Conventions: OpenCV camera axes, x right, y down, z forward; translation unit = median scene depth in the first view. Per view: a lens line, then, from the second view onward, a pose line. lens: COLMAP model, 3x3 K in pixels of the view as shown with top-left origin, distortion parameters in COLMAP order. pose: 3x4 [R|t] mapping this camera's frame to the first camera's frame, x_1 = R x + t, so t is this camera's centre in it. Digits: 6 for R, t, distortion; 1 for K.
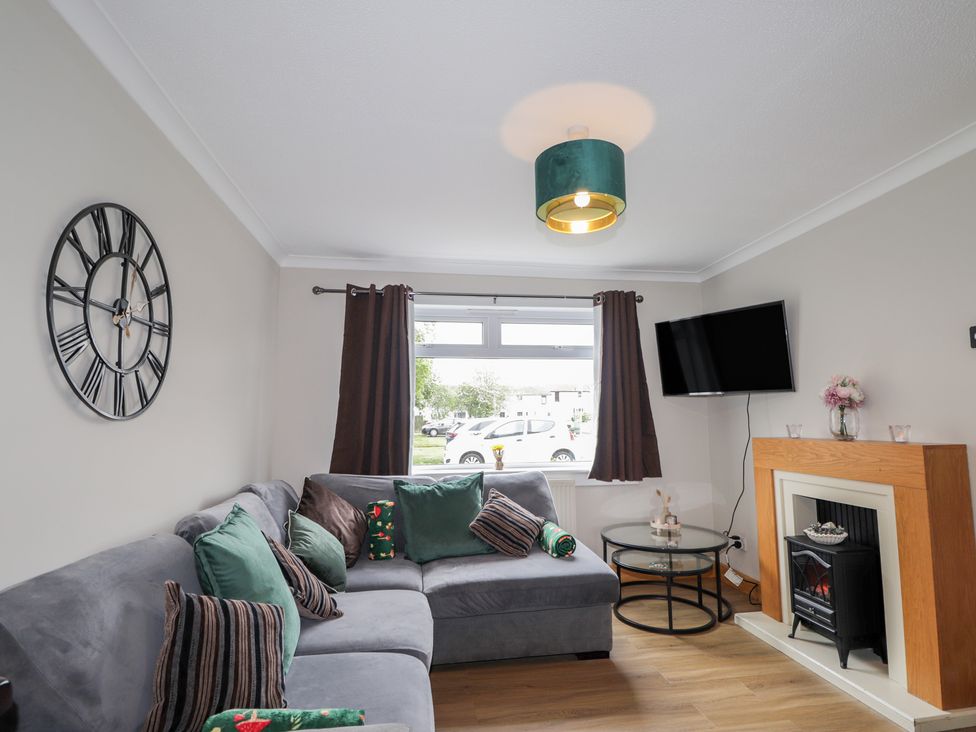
lens RADIAL K [[531.9, 0, 502.3], [0, 531.9, 363.5], [0, 0, 1]] dist [-0.001531, -0.000350]
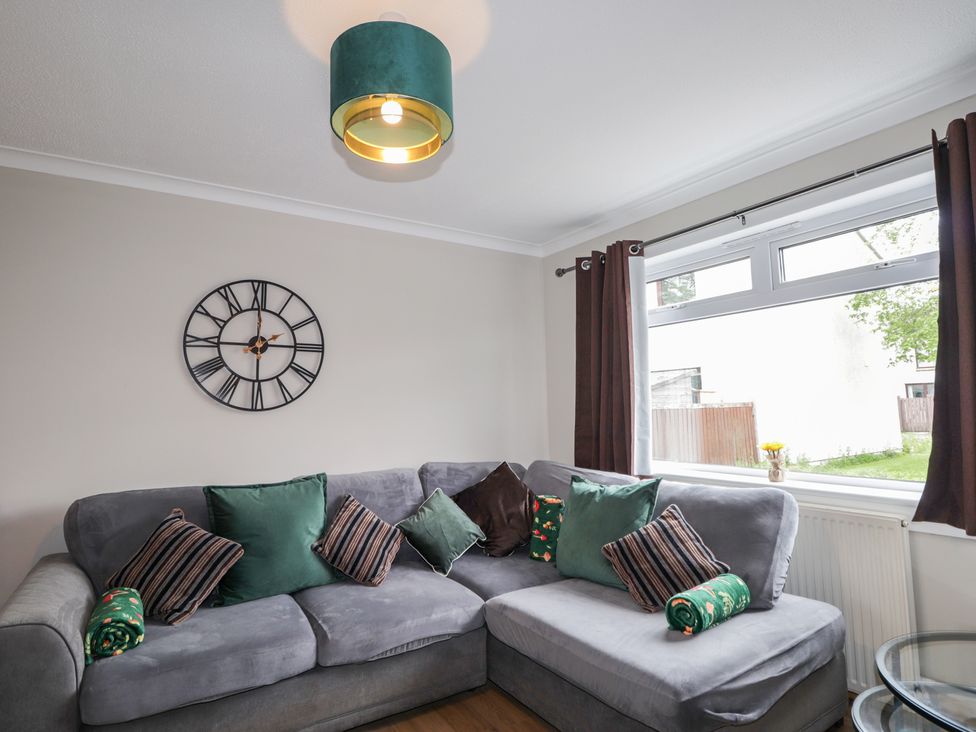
lens RADIAL K [[542.4, 0, 488.0], [0, 542.4, 366.0], [0, 0, 1]] dist [-0.001882, -0.000691]
pose [[0.384989, -0.072579, -0.920063, 0.620727], [0.114627, 0.992944, -0.030364, 0.057582], [0.915775, -0.093775, 0.390592, 0.590386]]
